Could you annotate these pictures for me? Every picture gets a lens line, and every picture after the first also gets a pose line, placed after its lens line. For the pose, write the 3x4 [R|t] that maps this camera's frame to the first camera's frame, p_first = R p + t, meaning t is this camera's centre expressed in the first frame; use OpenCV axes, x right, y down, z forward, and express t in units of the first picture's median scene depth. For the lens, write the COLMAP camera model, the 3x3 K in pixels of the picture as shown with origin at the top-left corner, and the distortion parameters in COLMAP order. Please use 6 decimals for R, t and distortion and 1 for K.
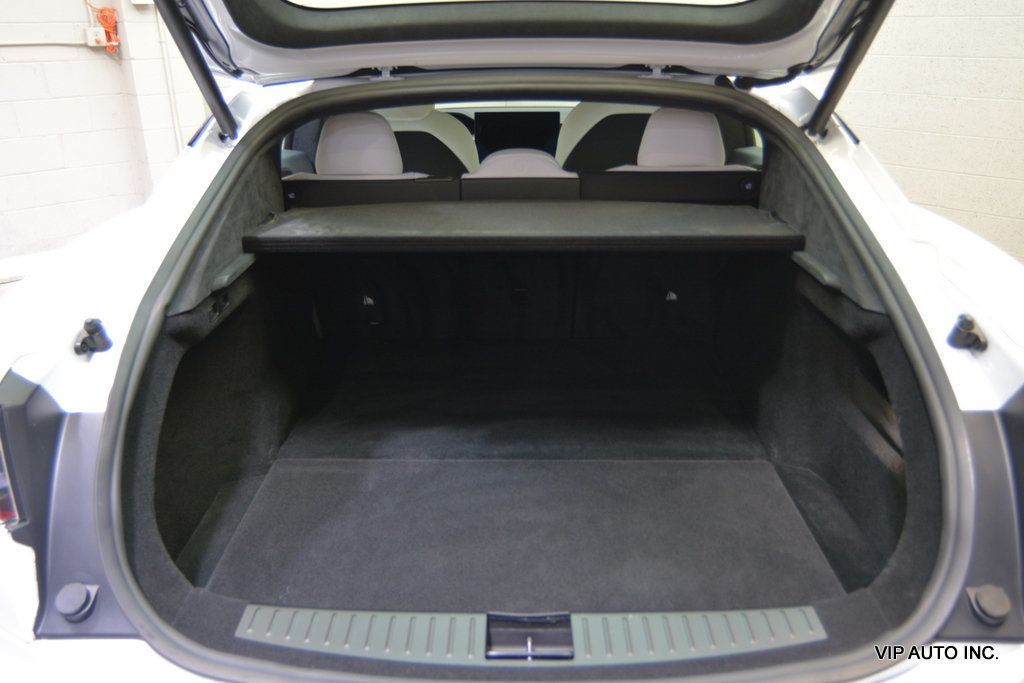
lens RADIAL K [[774.7, 0, 498.8], [0, 774.7, 331.9], [0, 0, 1]] dist [-0.023093, 0.020140]
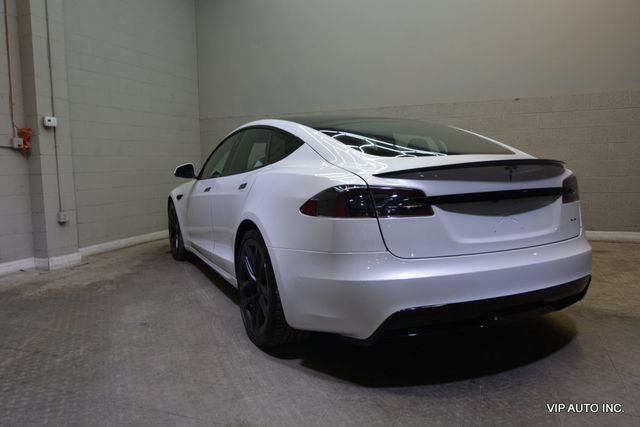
lens RADIAL K [[484.2, 0, 313.4], [0, 484.2, 207.0], [0, 0, 1]] dist [-0.023093, 0.020140]
pose [[0.898130, -0.055418, 0.436223, -1.061617], [0.181216, 0.950516, -0.252349, 0.406517], [-0.400653, 0.305693, 0.863730, -0.458680]]
